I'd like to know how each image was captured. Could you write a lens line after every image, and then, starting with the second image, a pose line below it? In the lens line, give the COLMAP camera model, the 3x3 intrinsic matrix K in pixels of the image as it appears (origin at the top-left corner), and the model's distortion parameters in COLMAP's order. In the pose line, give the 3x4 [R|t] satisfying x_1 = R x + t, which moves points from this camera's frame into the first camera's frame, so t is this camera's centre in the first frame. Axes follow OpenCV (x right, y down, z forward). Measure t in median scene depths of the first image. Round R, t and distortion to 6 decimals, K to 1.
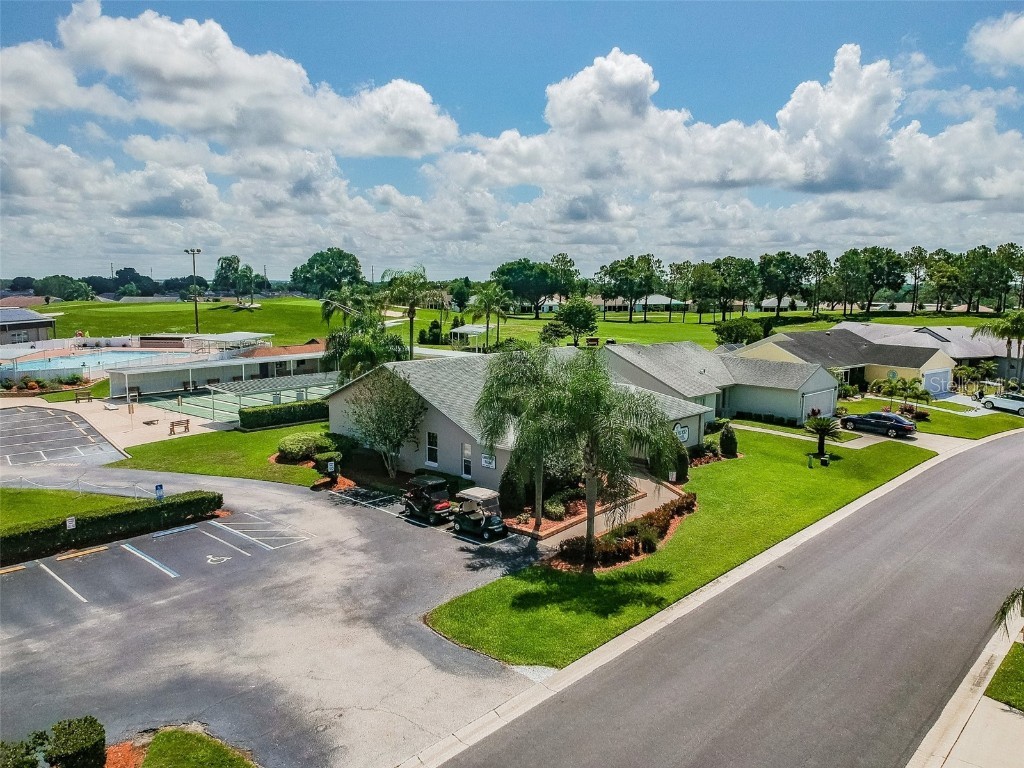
lens RADIAL K [[742.8, 0, 496.6], [0, 742.8, 384.5], [0, 0, 1]] dist [0.075609, -0.155357]
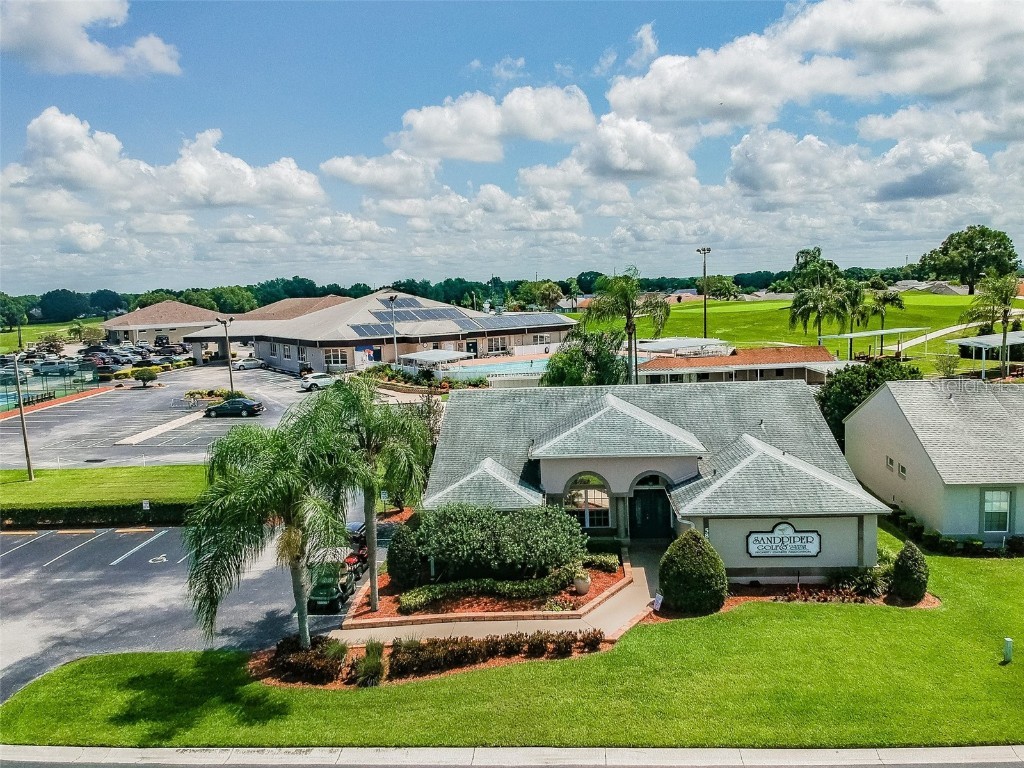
lens RADIAL K [[821.8, 0, 514.9], [0, 821.8, 388.2], [0, 0, 1]] dist [0.070827, -0.130574]
pose [[0.644834, 0.066523, -0.761422, 0.792314], [-0.063210, 0.997434, 0.033611, -0.085302], [0.761704, 0.026456, 0.647385, 0.528314]]
